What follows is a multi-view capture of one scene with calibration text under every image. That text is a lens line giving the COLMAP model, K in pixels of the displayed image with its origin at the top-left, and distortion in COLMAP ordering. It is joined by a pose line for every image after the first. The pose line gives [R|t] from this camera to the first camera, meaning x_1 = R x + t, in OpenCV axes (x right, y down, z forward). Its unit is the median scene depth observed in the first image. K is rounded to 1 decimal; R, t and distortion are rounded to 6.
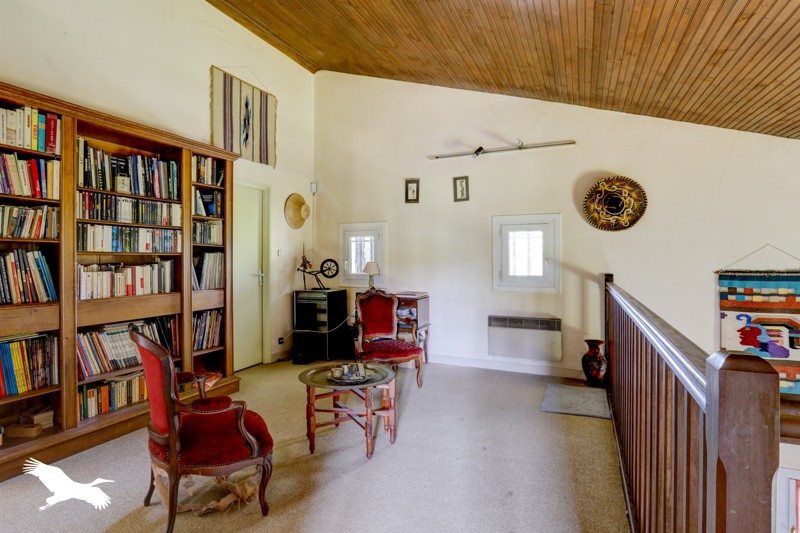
lens RADIAL K [[396.0, 0, 400.0], [0, 396.0, 266.5], [0, 0, 1]] dist [-0.024091, -0.000216]
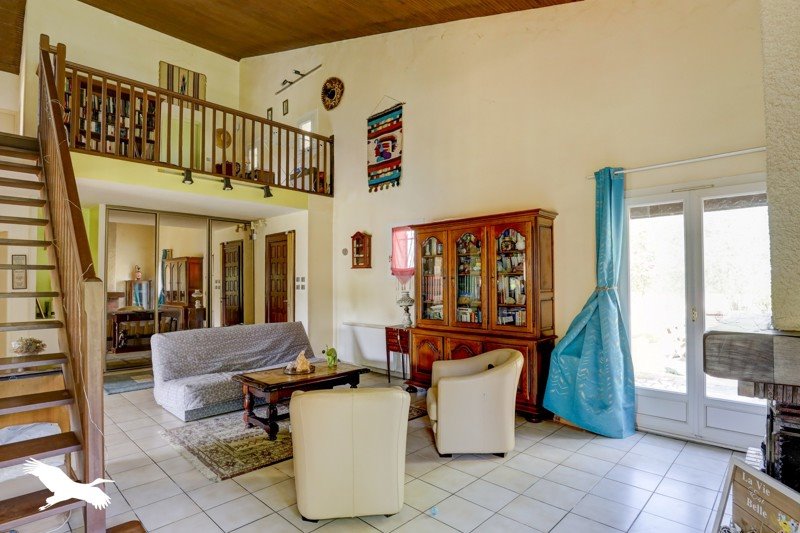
lens RADIAL K [[410.6, 0, 400.0], [0, 410.6, 266.5], [0, 0, 1]] dist [-0.001902, -0.000256]
pose [[0.944029, -0.026020, -0.328836, 1.537887], [0.008168, 0.998422, -0.055553, 0.772446], [0.329763, 0.049758, 0.942752, -0.632695]]
